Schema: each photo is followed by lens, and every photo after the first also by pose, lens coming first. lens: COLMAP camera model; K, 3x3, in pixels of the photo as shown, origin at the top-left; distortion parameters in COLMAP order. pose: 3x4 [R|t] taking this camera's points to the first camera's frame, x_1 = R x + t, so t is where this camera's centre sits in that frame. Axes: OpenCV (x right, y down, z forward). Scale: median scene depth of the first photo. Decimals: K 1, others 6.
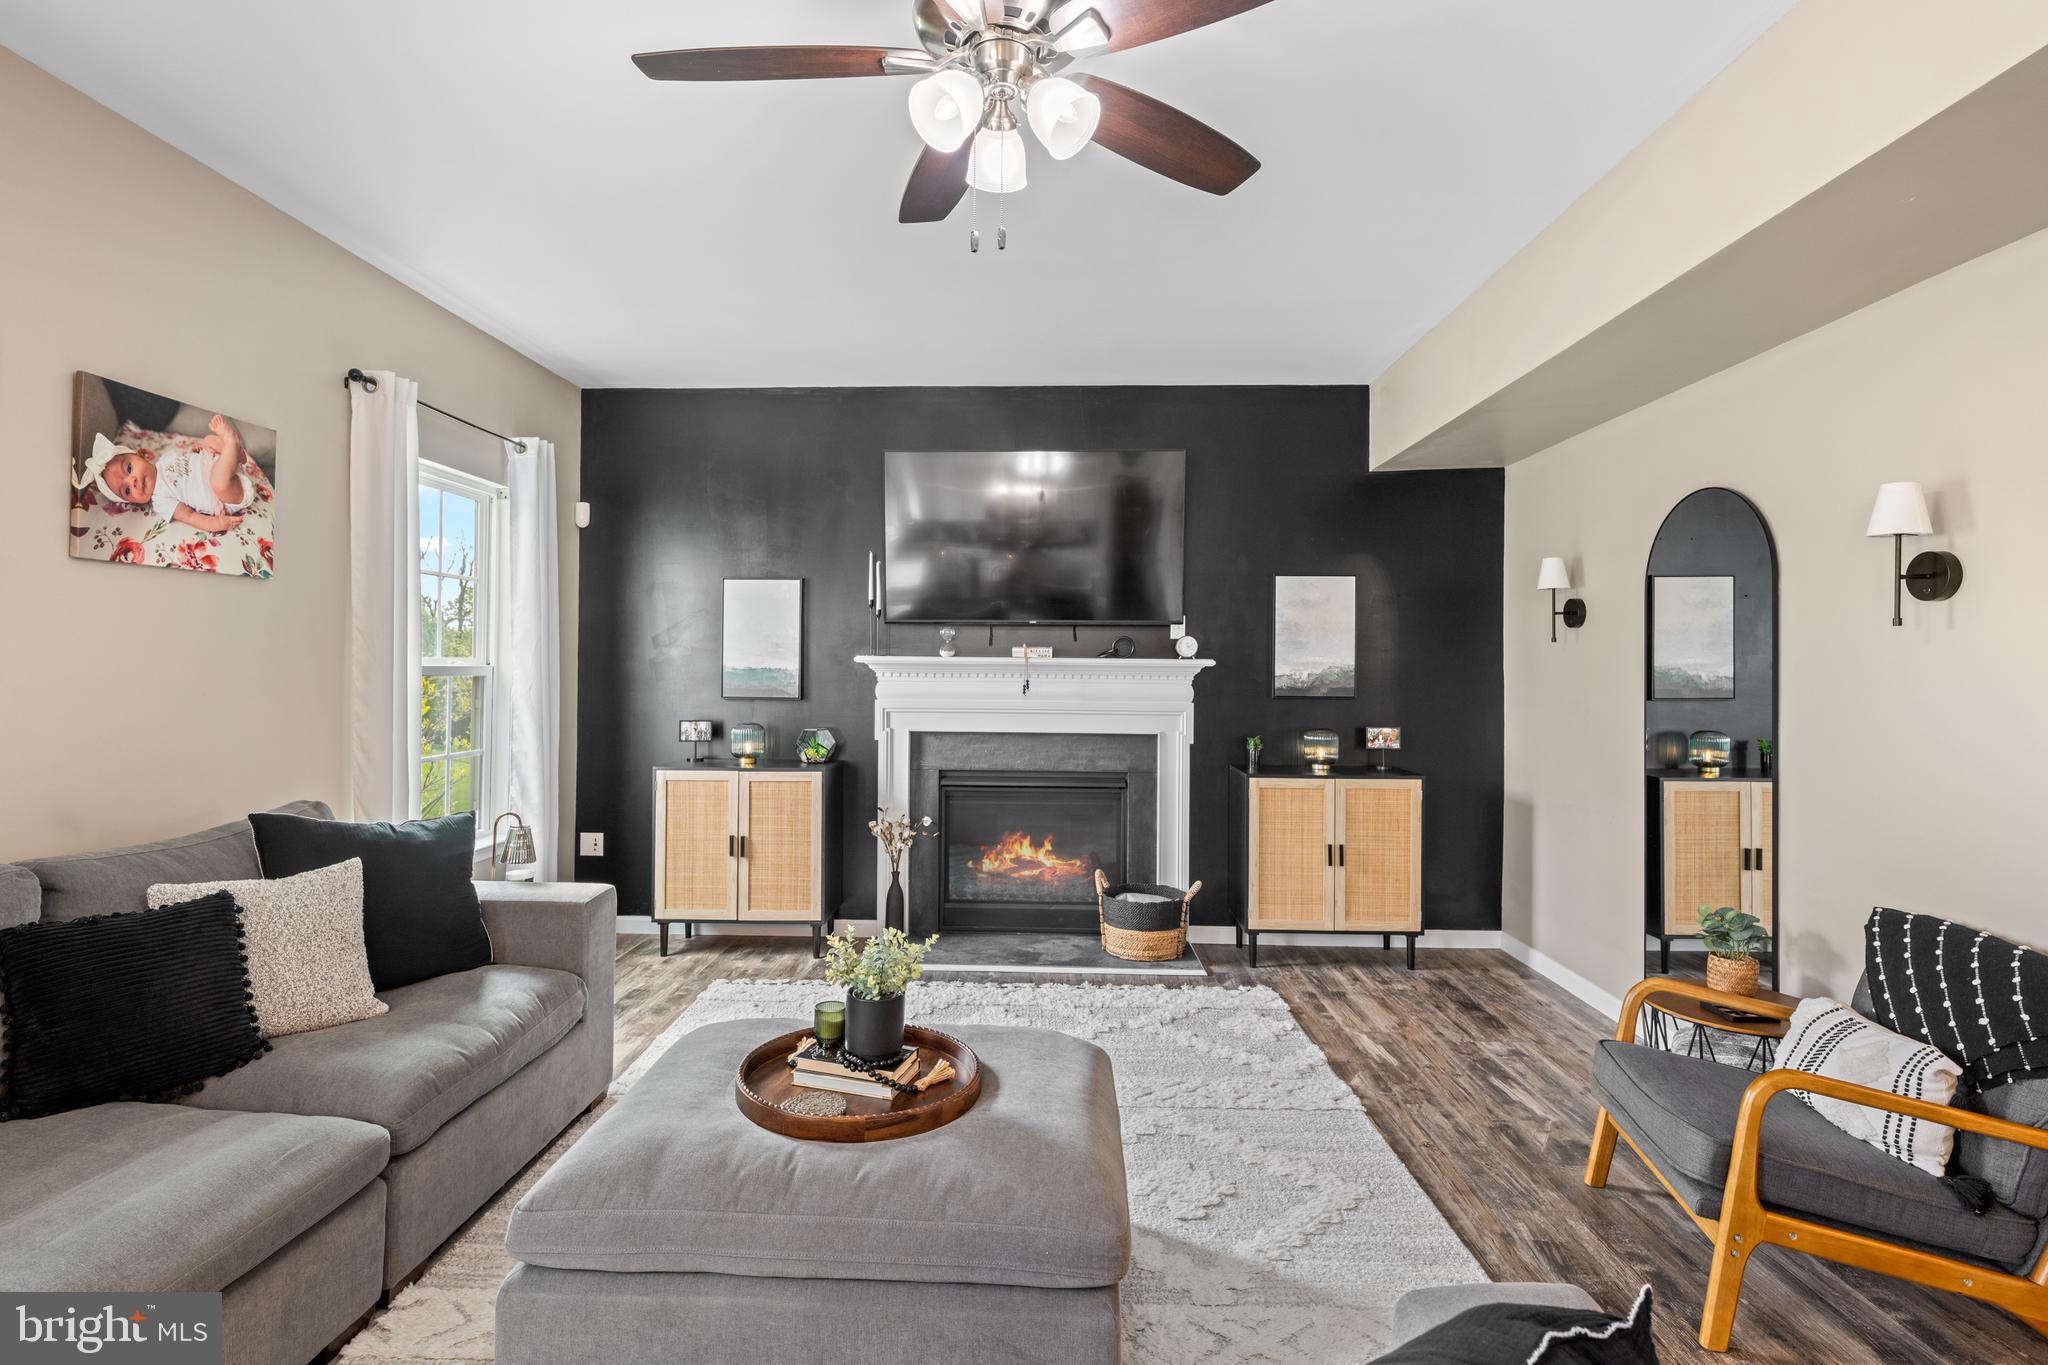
lens RADIAL K [[990.6, 0, 1023.8], [0, 990.6, 663.7], [0, 0, 1]] dist [-0.001059, -0.000174]
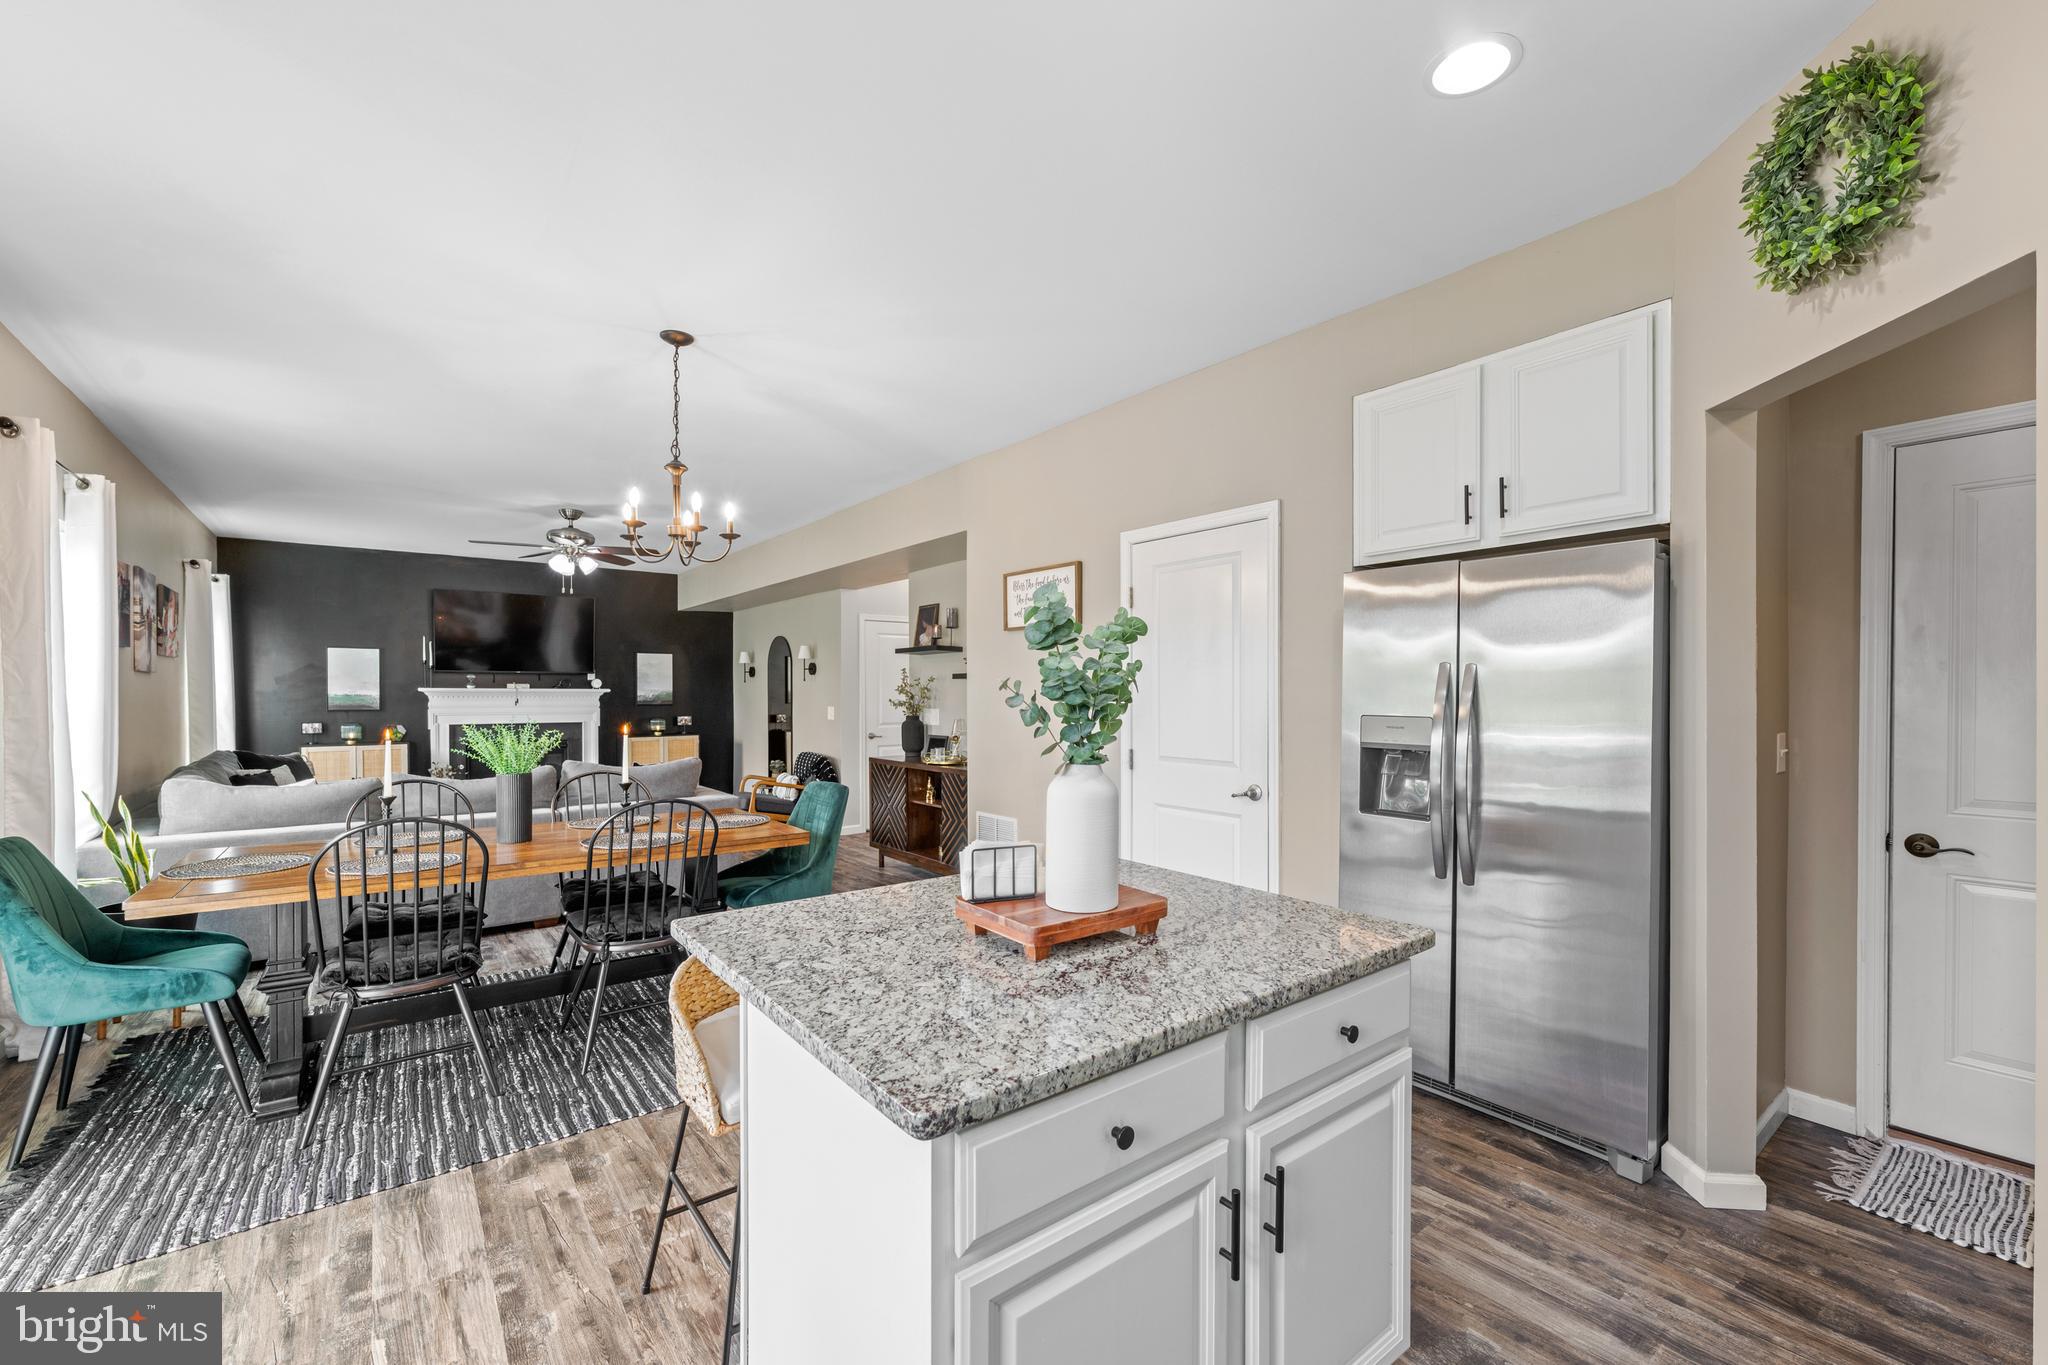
lens RADIAL K [[833.0, 0, 1018.8], [0, 833.0, 697.8], [0, 0, 1]] dist [-0.000461, -0.000024]
pose [[0.768882, -0.012068, 0.639277, -0.321352], [0.002879, 0.999877, 0.015412, -0.010993], [-0.639384, -0.010009, 0.768822, -1.124206]]
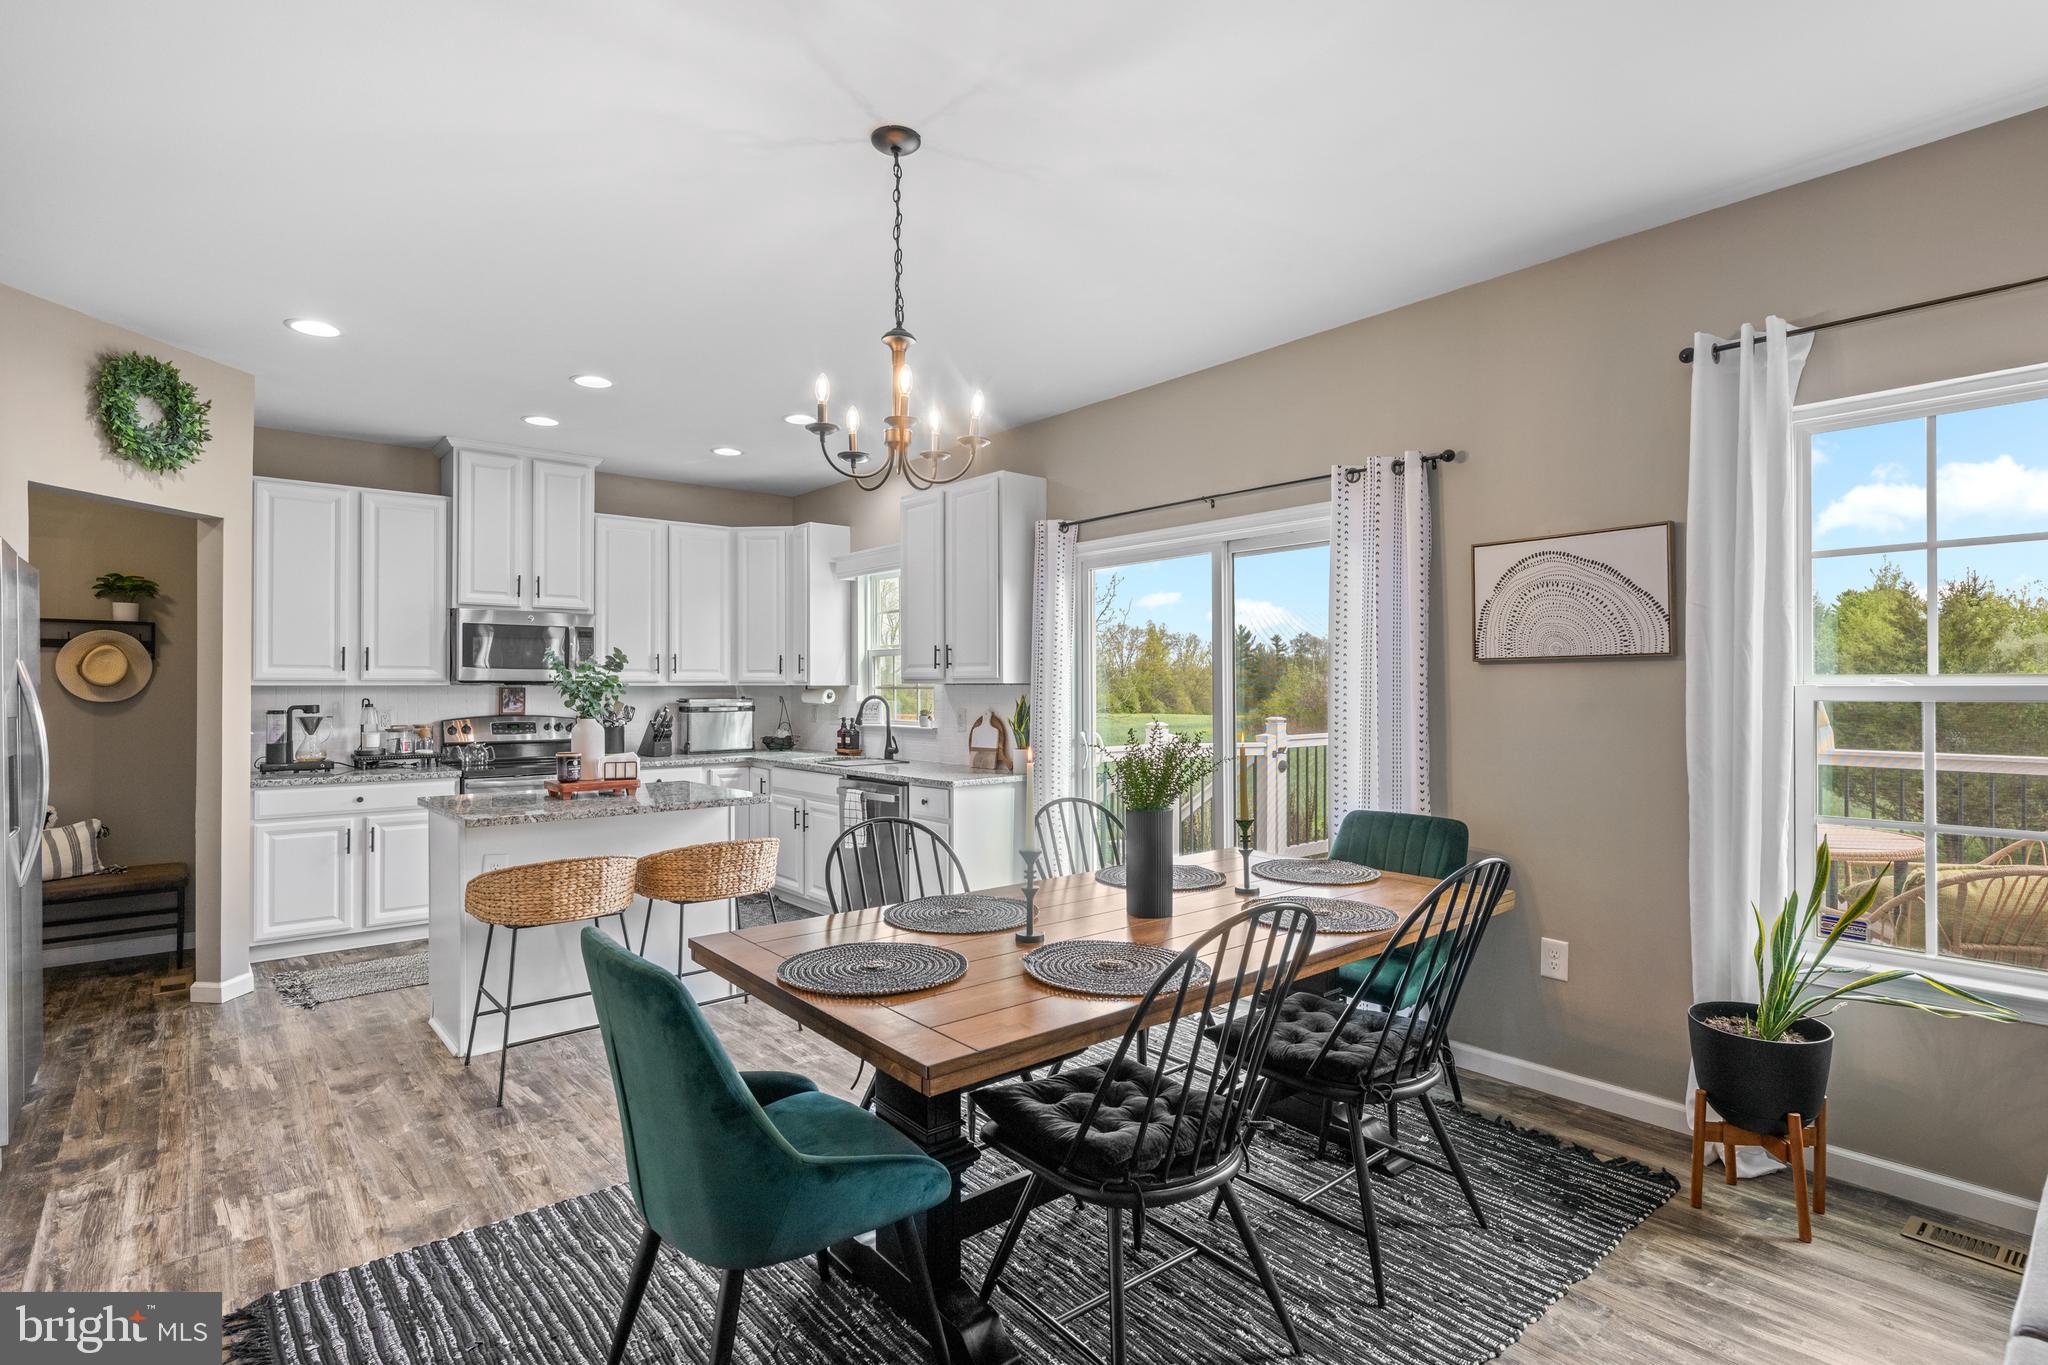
lens RADIAL K [[999.4, 0, 1024.0], [0, 999.4, 682.5], [0, 0, 1]] dist [-0.001320, -0.000229]
pose [[-0.742841, -0.009215, -0.669405, 0.219784], [0.000958, 0.999890, -0.014828, 0.000323], [0.669467, -0.011656, -0.742750, 0.049635]]
